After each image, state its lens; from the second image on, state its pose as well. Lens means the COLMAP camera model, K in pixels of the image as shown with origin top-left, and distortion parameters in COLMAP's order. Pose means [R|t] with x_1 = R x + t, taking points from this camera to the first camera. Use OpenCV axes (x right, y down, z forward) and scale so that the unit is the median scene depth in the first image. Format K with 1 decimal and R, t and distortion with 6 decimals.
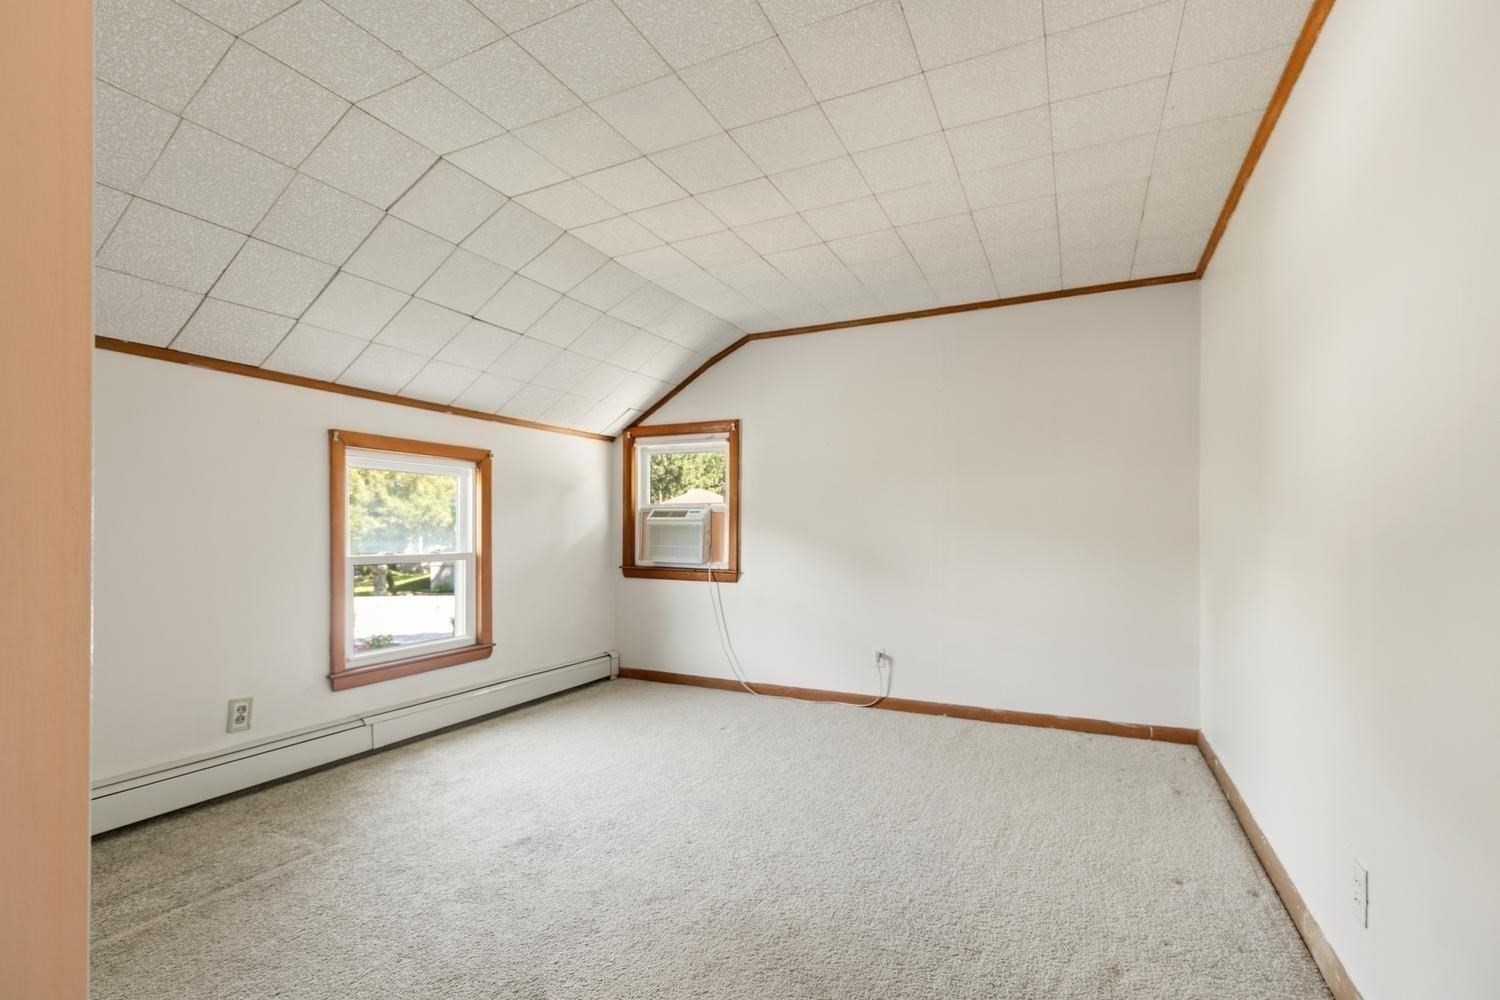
lens RADIAL K [[683.8, 0, 736.0], [0, 683.8, 519.1], [0, 0, 1]] dist [0.007968, -0.000955]
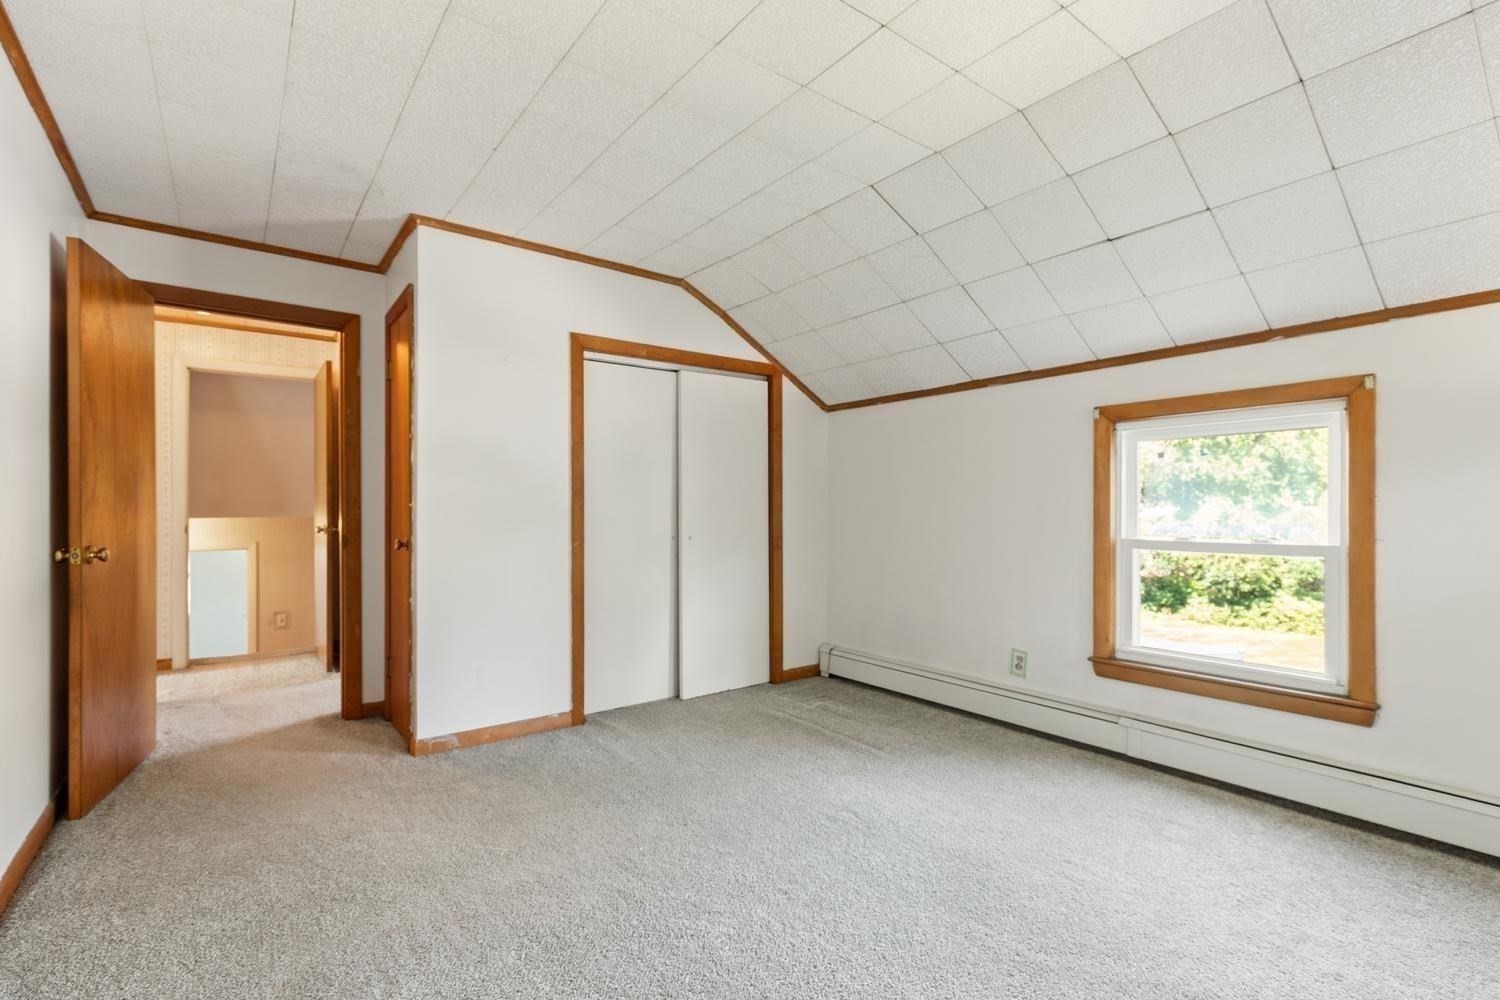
lens RADIAL K [[676.9, 0, 746.3], [0, 676.9, 498.2], [0, 0, 1]] dist [0.011748, -0.000624]
pose [[-0.440518, -0.011744, -0.897667, 0.496702], [0.020761, 0.999514, -0.023264, 0.010733], [0.897504, -0.028885, -0.440060, 0.965673]]
